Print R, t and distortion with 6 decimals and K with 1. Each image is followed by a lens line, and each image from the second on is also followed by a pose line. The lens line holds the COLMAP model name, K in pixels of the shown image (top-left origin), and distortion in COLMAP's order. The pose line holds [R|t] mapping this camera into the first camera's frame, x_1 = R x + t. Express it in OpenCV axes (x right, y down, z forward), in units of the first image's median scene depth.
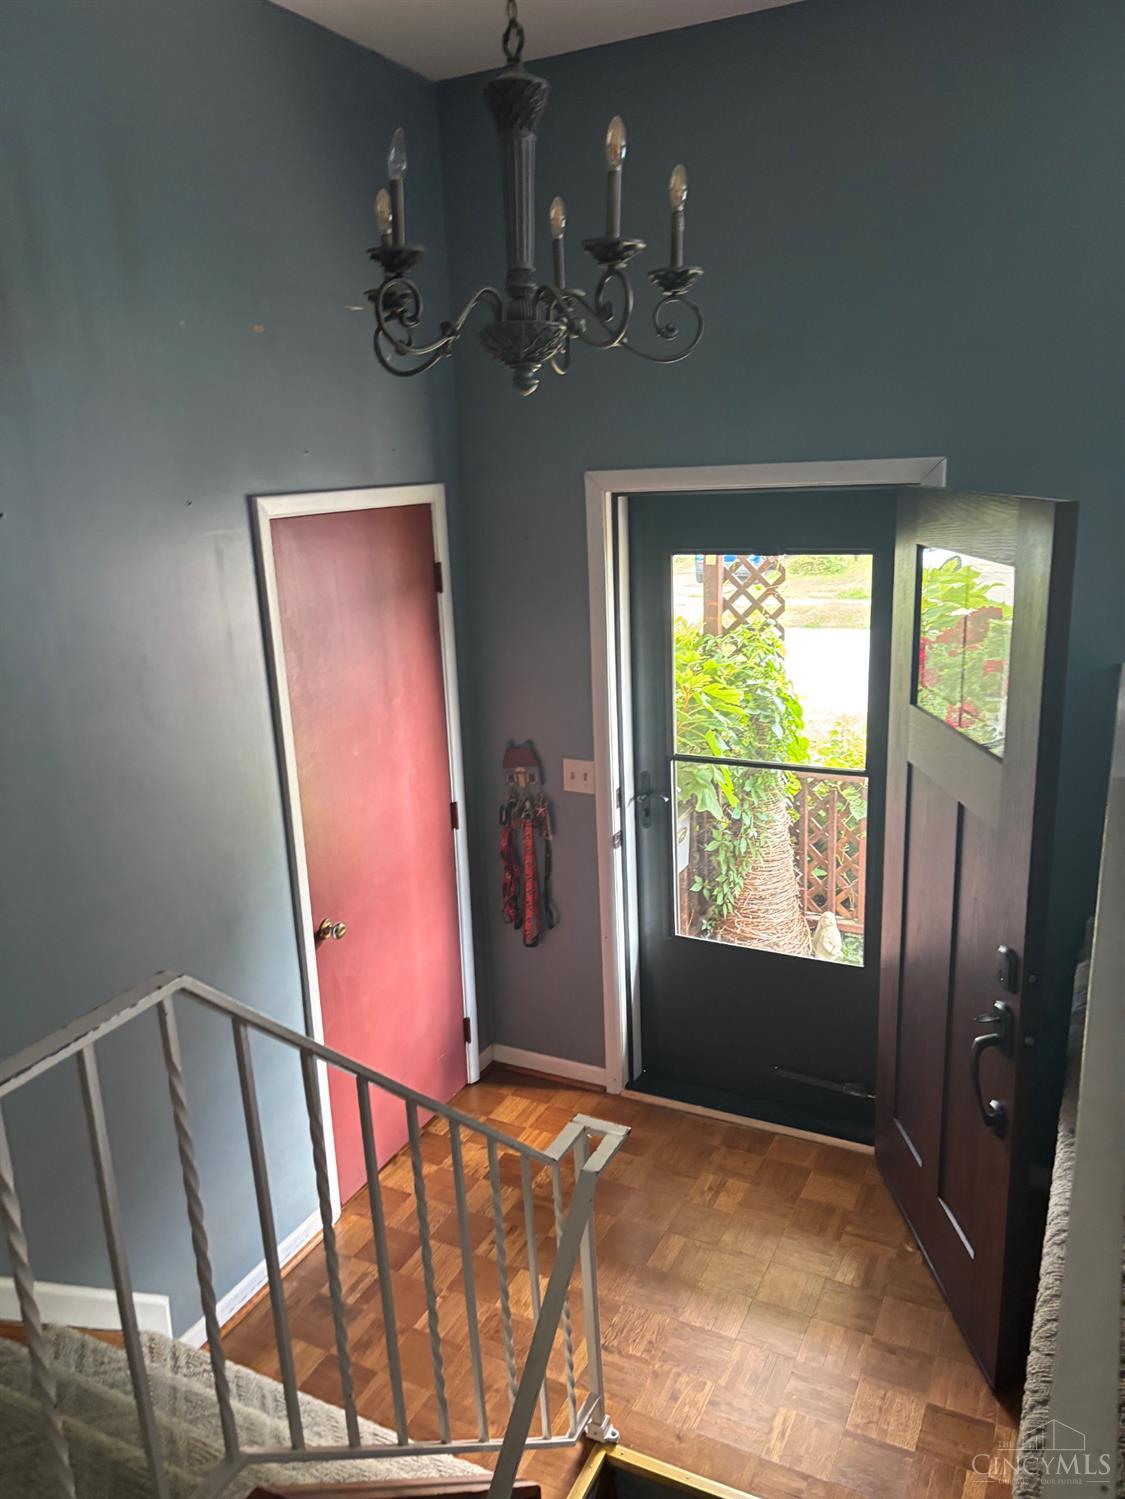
lens RADIAL K [[1141.3, 0, 561.1], [0, 1141.3, 749.7], [0, 0, 1]] dist [0.068708, -0.072607]
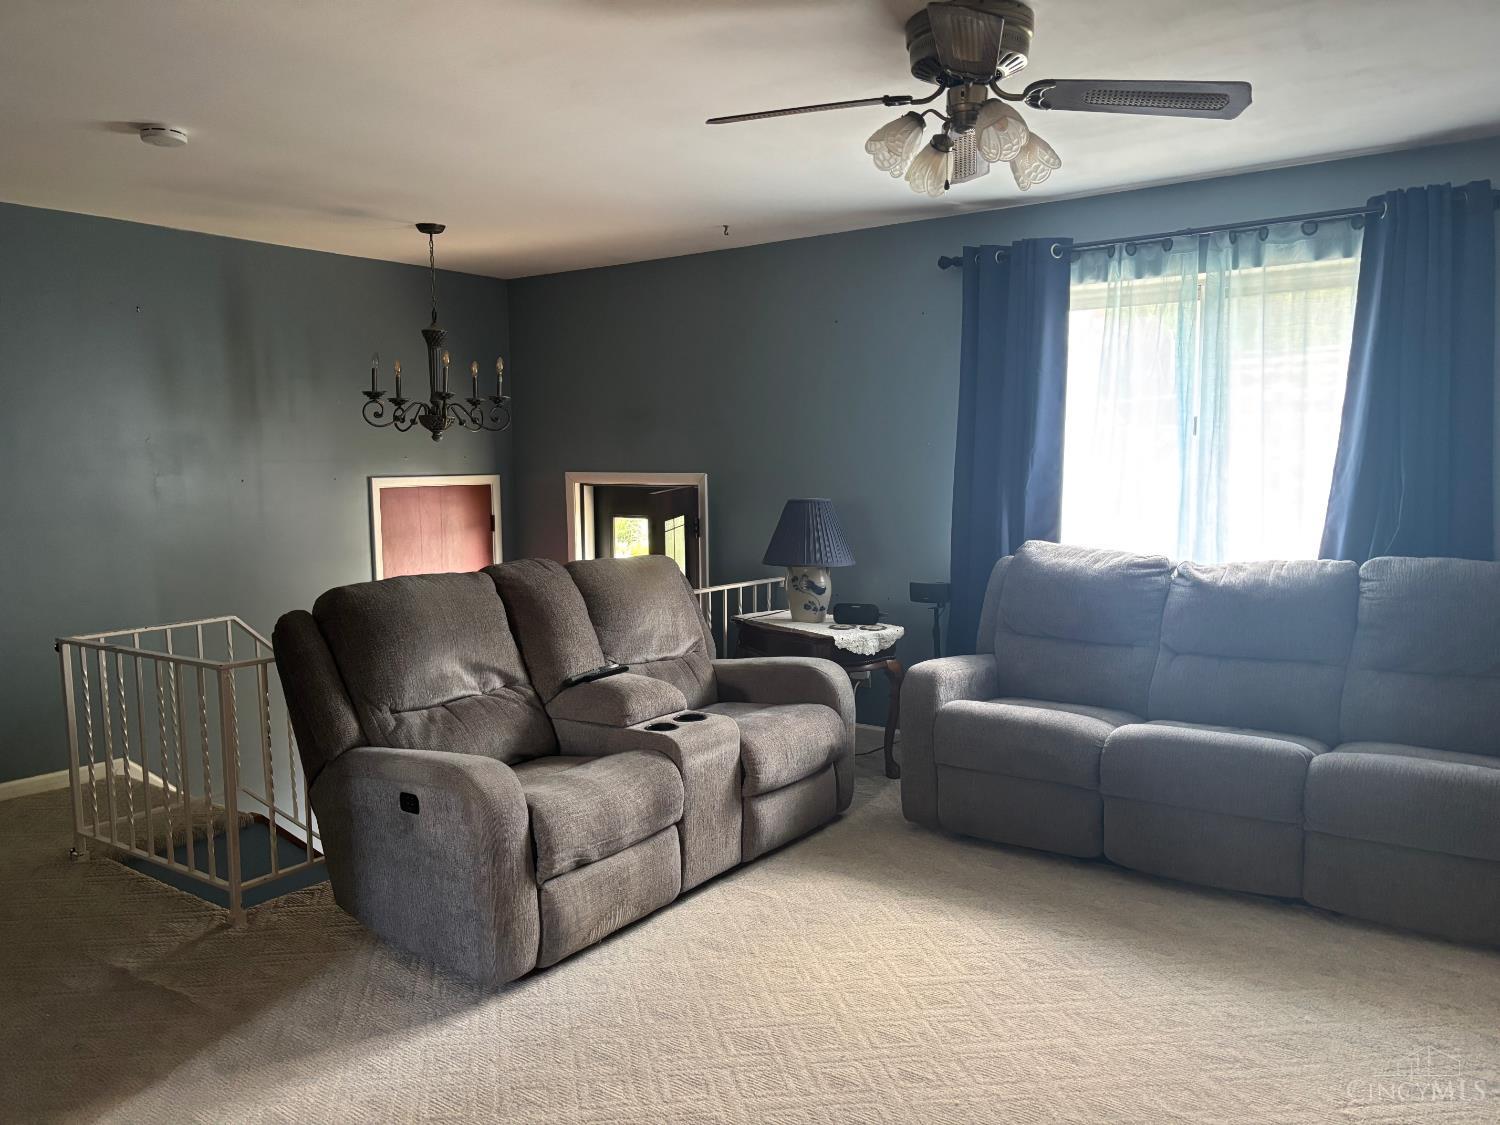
lens RADIAL K [[1142.0, 0, 743.3], [0, 1142.0, 572.5], [0, 0, 1]] dist [0.068708, -0.072607]
pose [[0.984874, 0.050403, -0.165780, 0.627945], [-0.073620, 0.987827, -0.137033, 0.158712], [0.156855, 0.147165, 0.976596, -0.772430]]
